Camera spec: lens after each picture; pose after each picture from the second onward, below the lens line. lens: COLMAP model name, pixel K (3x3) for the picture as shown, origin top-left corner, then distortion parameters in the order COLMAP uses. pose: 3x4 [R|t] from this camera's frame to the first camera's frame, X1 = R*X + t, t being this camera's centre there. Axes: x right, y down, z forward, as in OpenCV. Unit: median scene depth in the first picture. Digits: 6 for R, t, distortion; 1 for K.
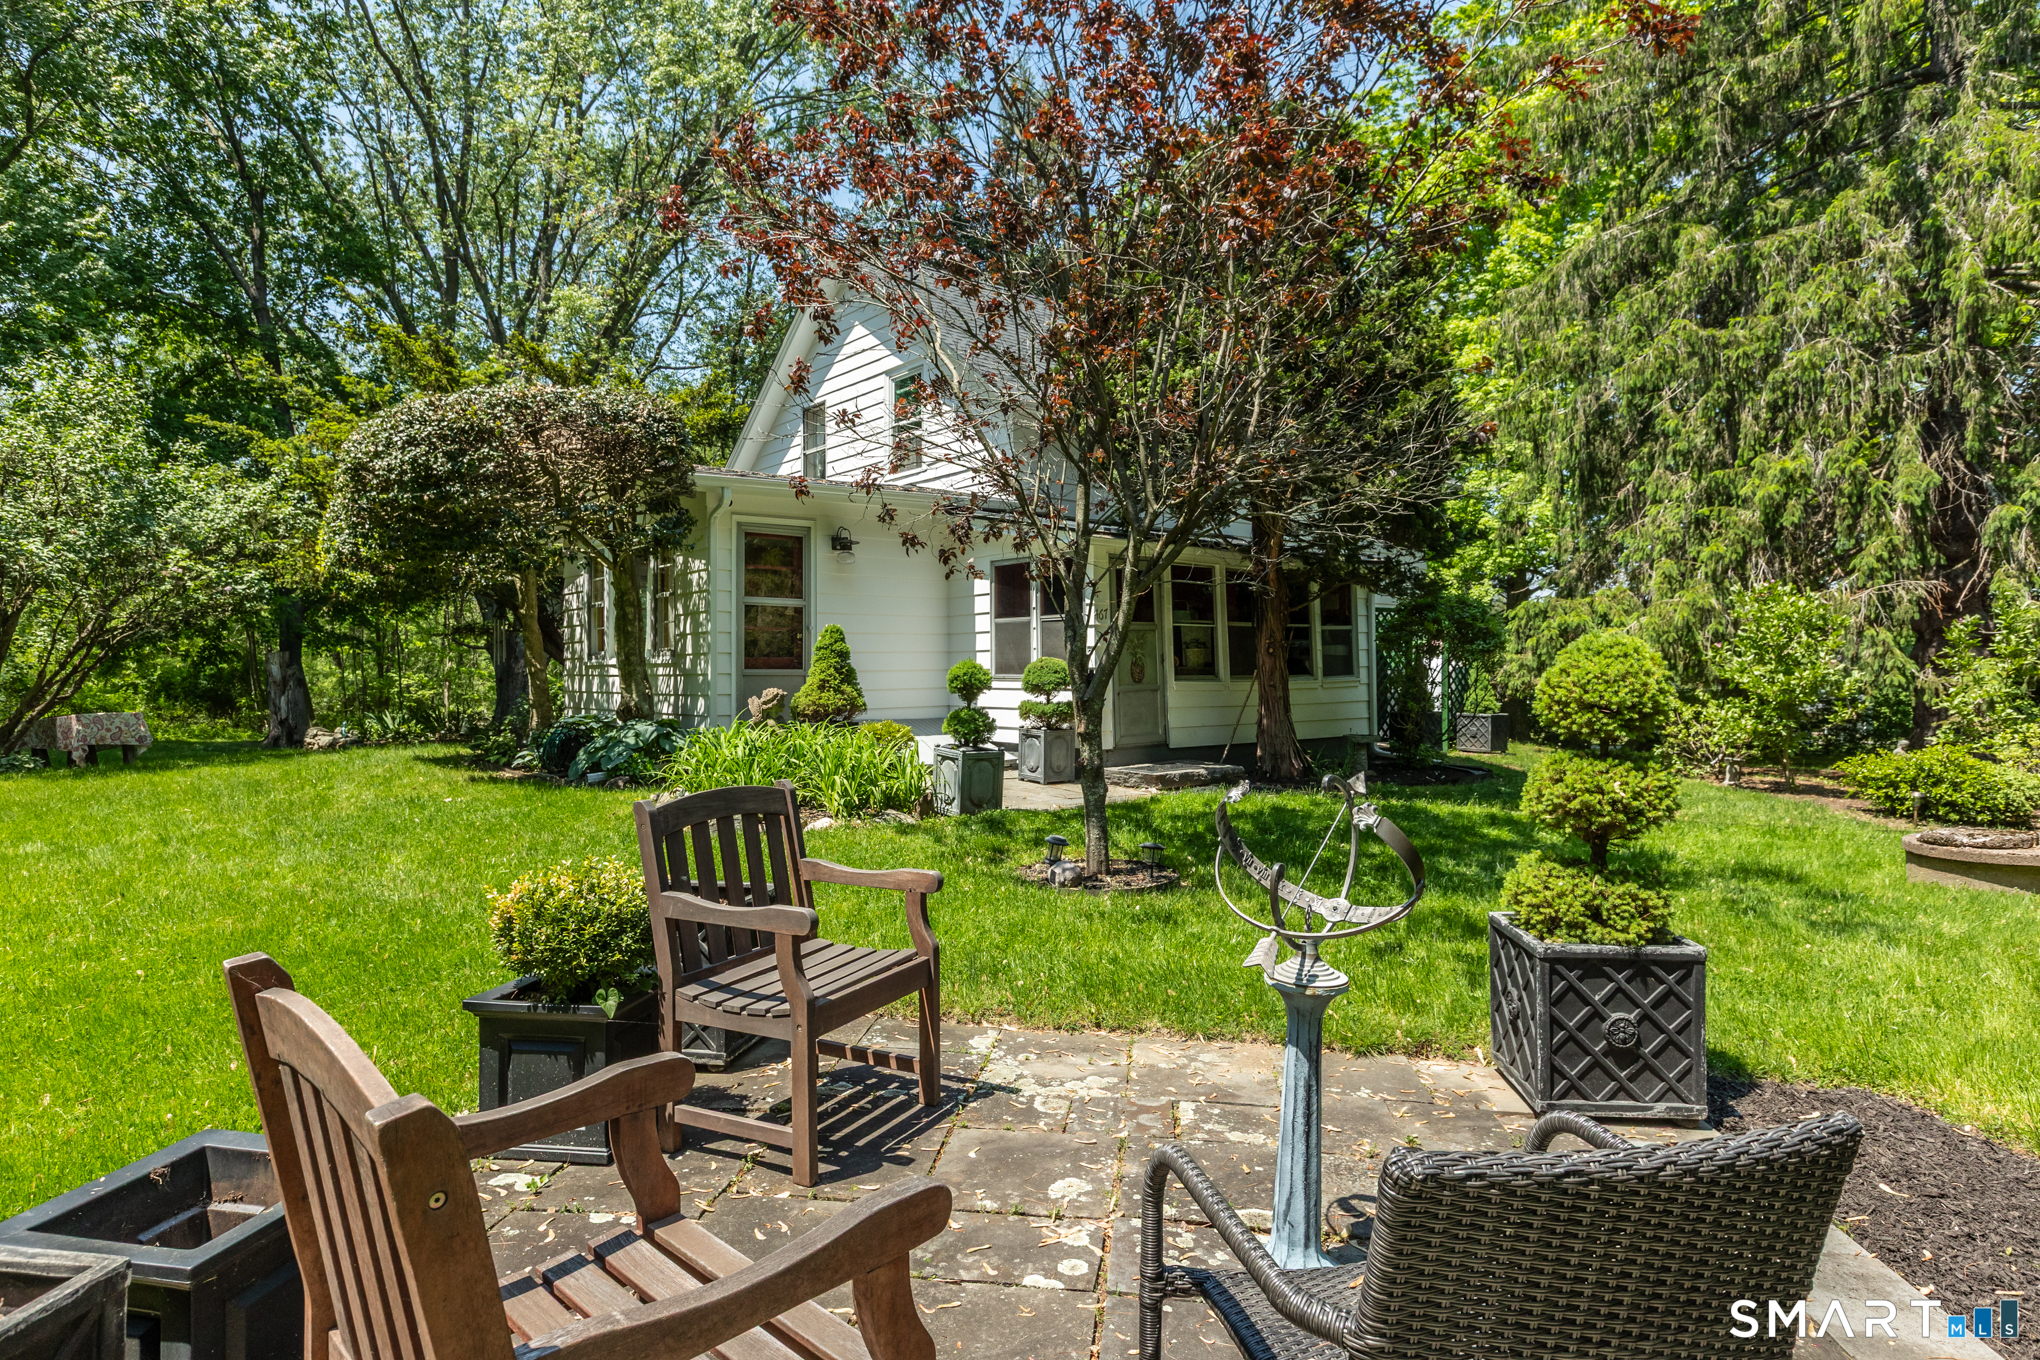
lens RADIAL K [[1155.9, 0, 990.8], [0, 1155.9, 651.7], [0, 0, 1]] dist [0.003150, 0.001575]
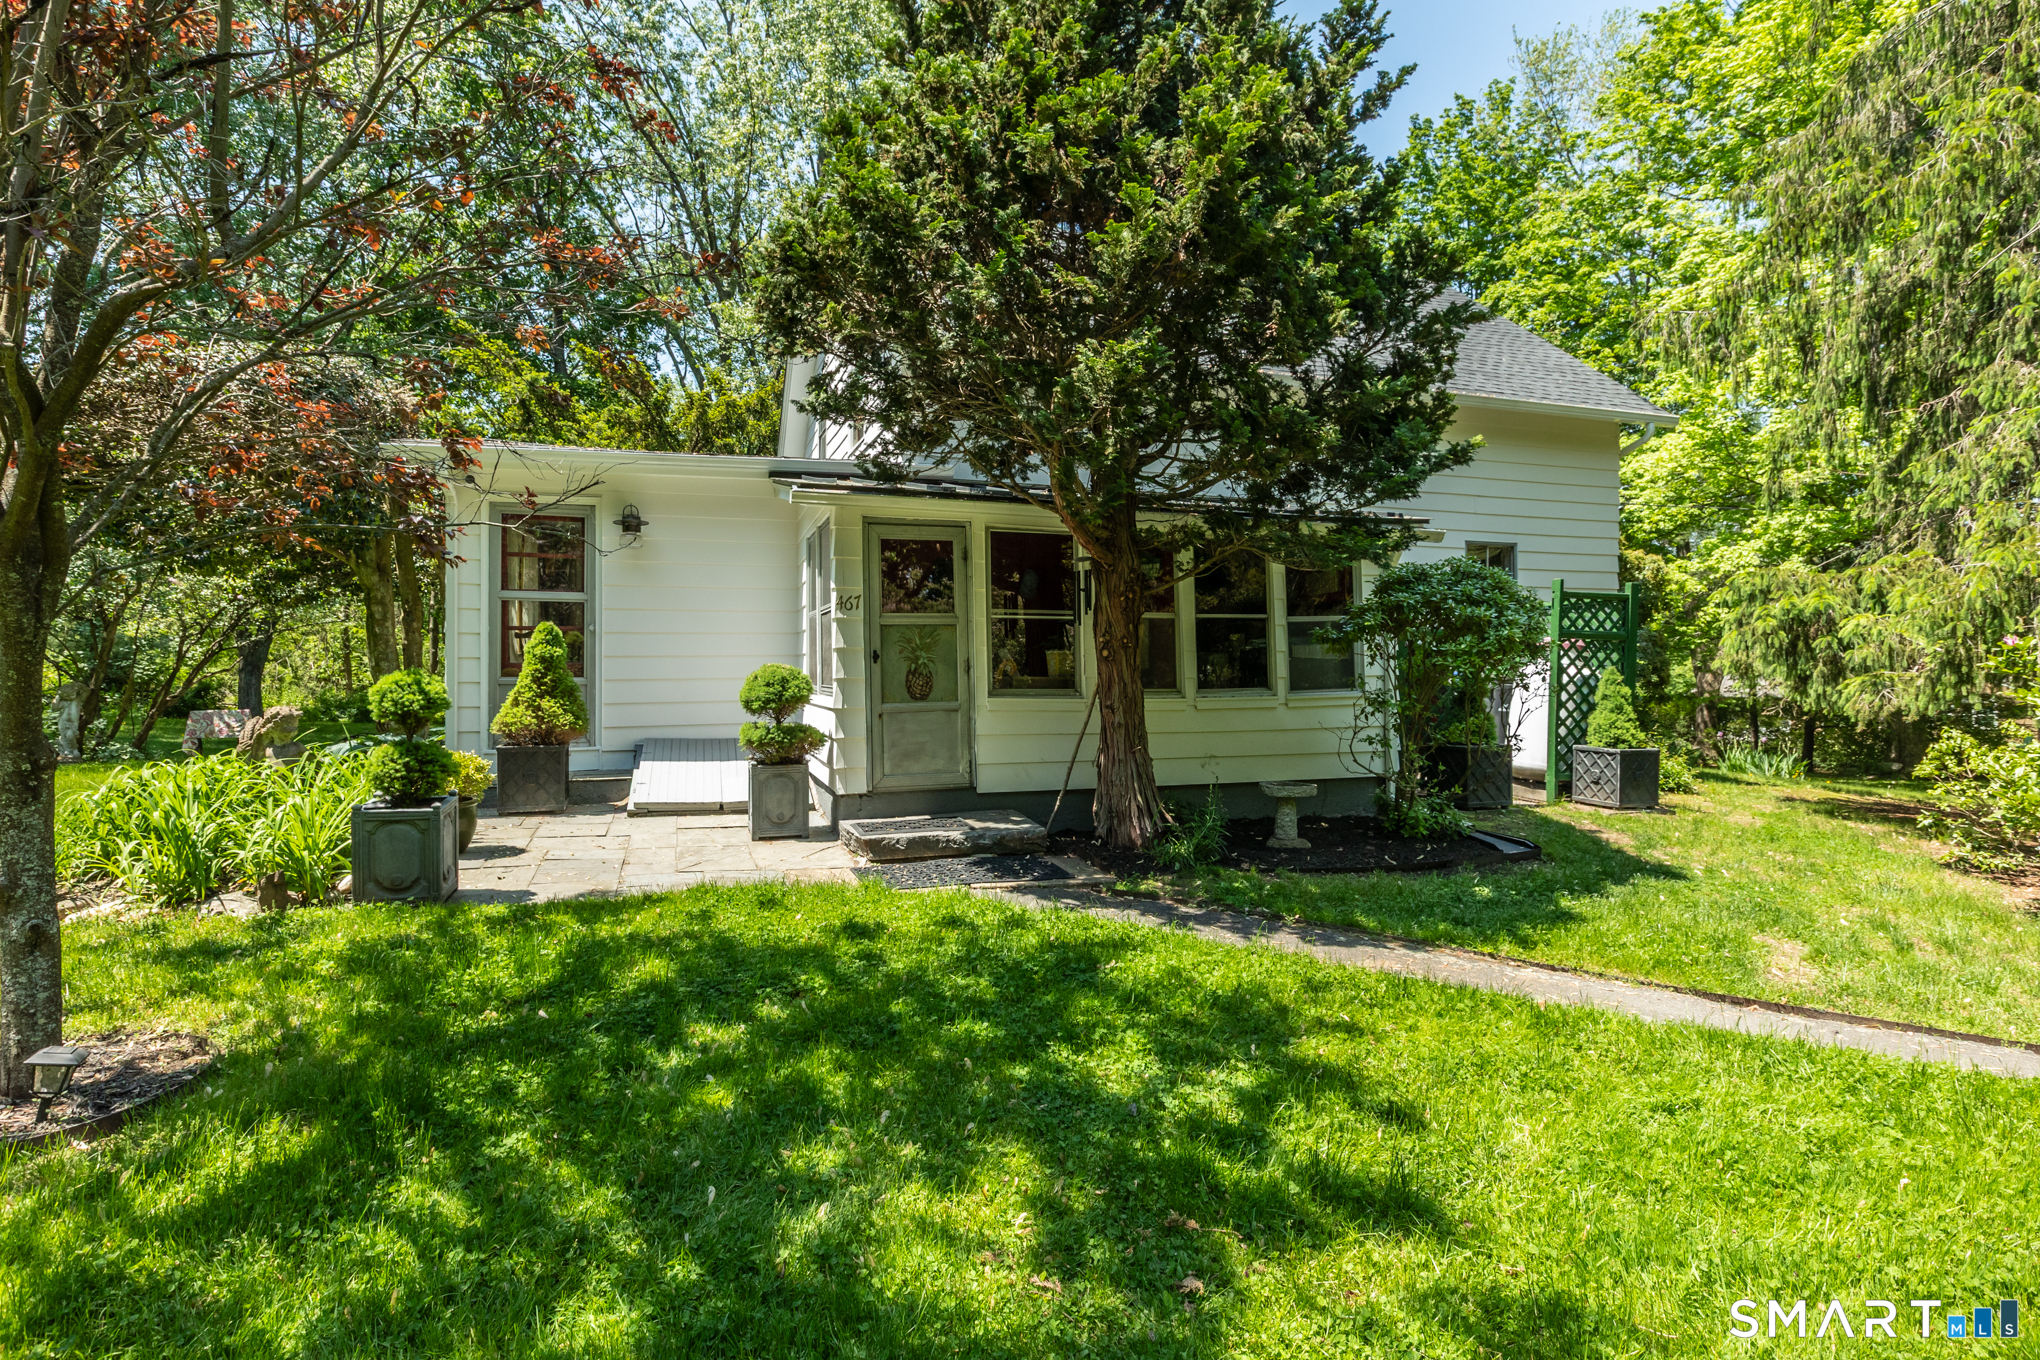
lens RADIAL K [[1037.4, 0, 1018.3], [0, 1037.4, 665.2], [0, 0, 1]] dist [0.003425, 0.000368]
pose [[0.939104, 0.001847, -0.343628, 0.332661], [0.002453, 0.999924, 0.012080, -0.001455], [0.343624, -0.012188, 0.939028, 0.353123]]
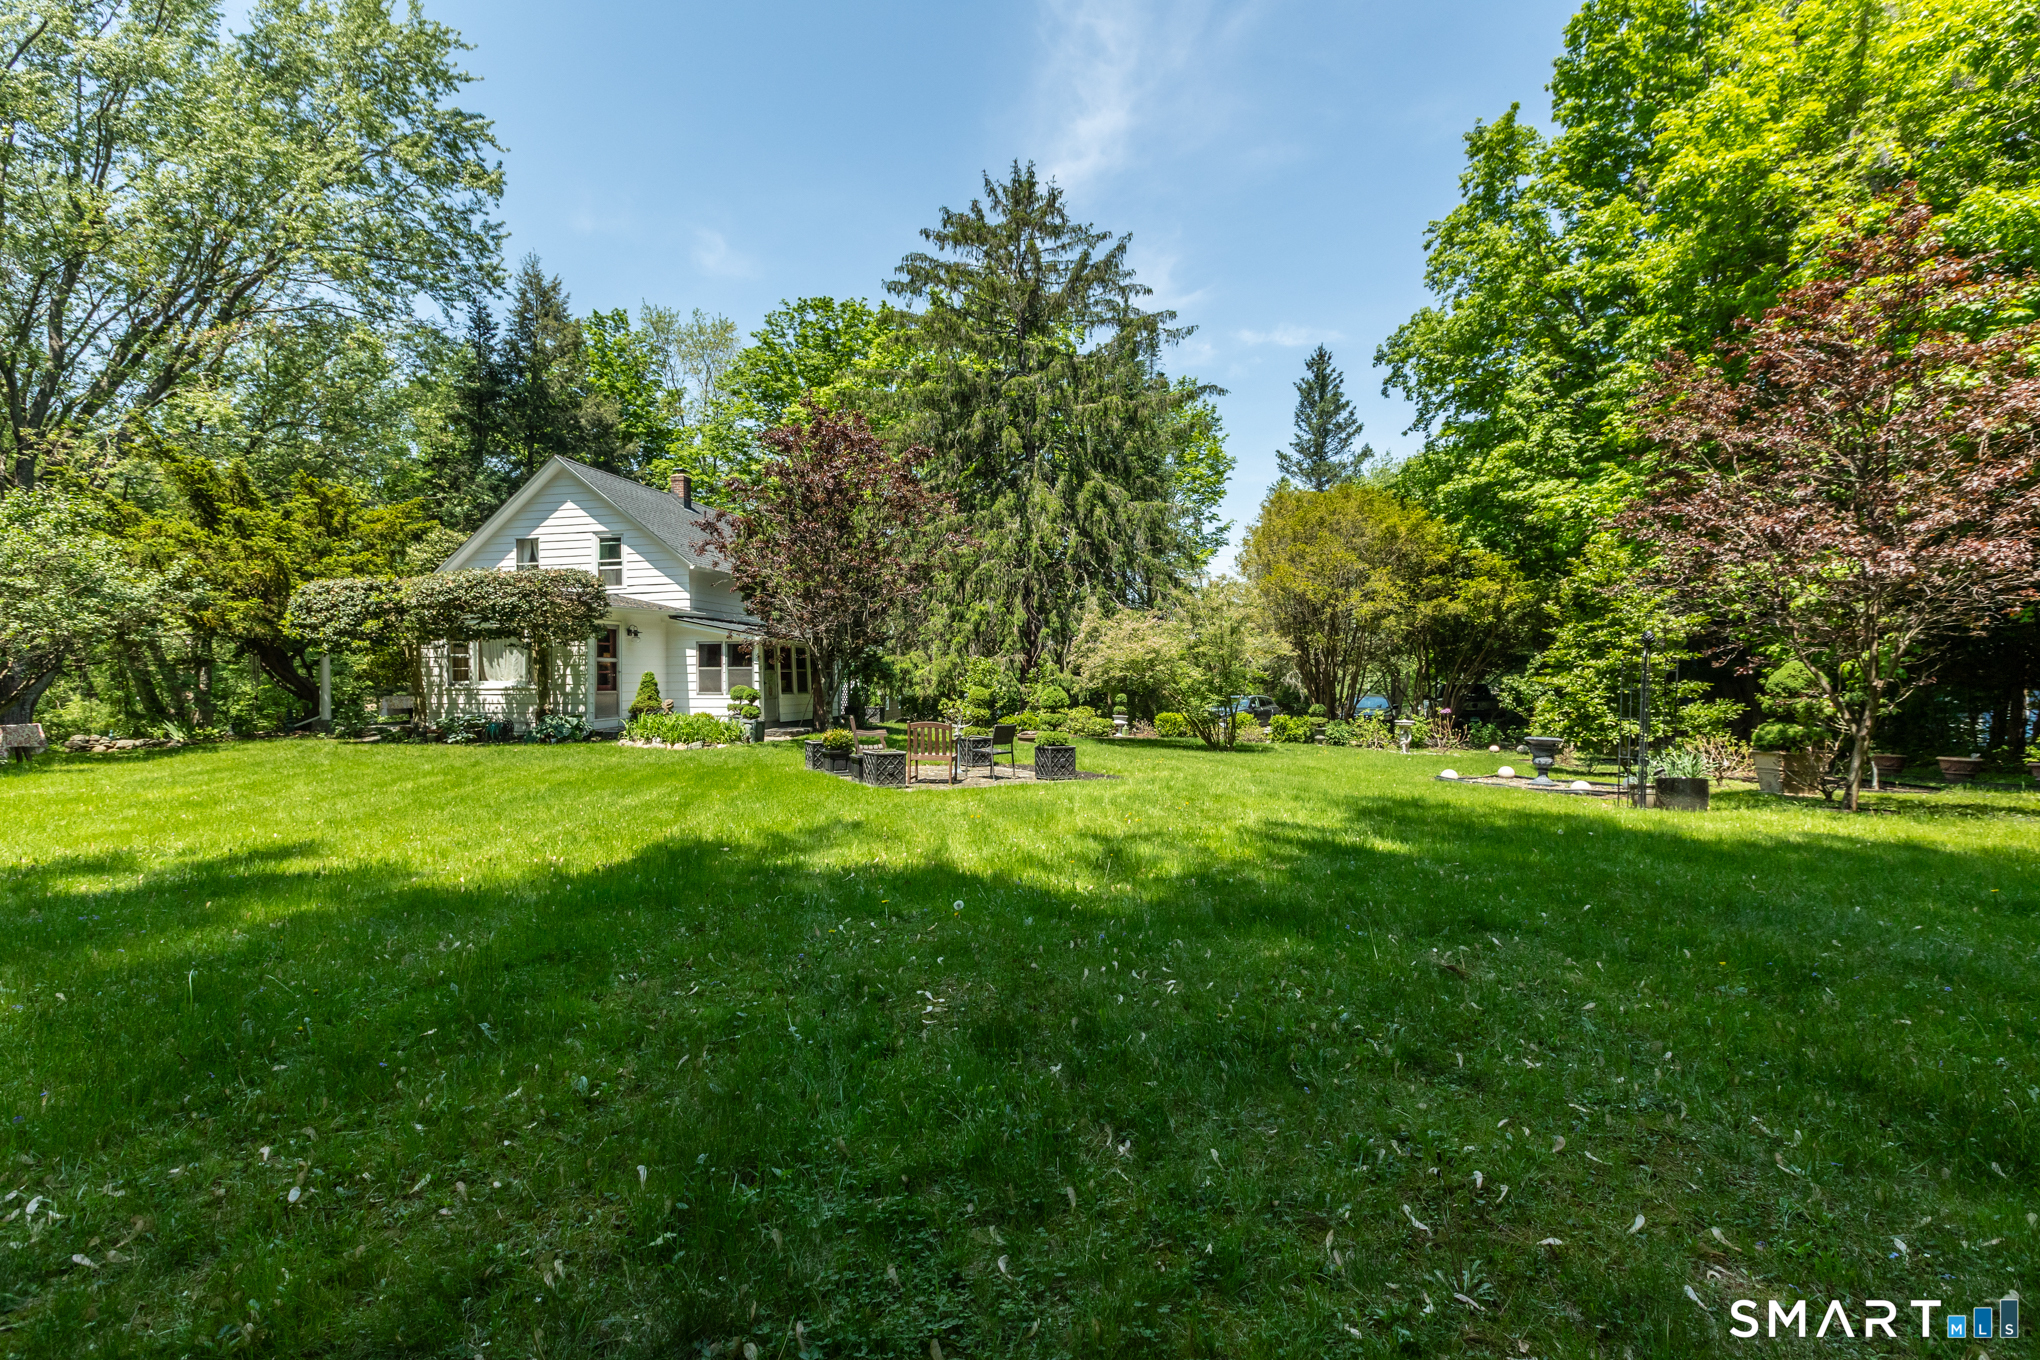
lens RADIAL K [[960.3, 0, 1018.6], [0, 960.3, 677.2], [0, 0, 1]] dist [0.001015, 0.000083]
pose [[0.782346, -0.000902, 0.622843, -0.597992], [-0.005378, 0.999952, 0.008203, -0.025559], [-0.622820, -0.009767, 0.782304, -0.748449]]
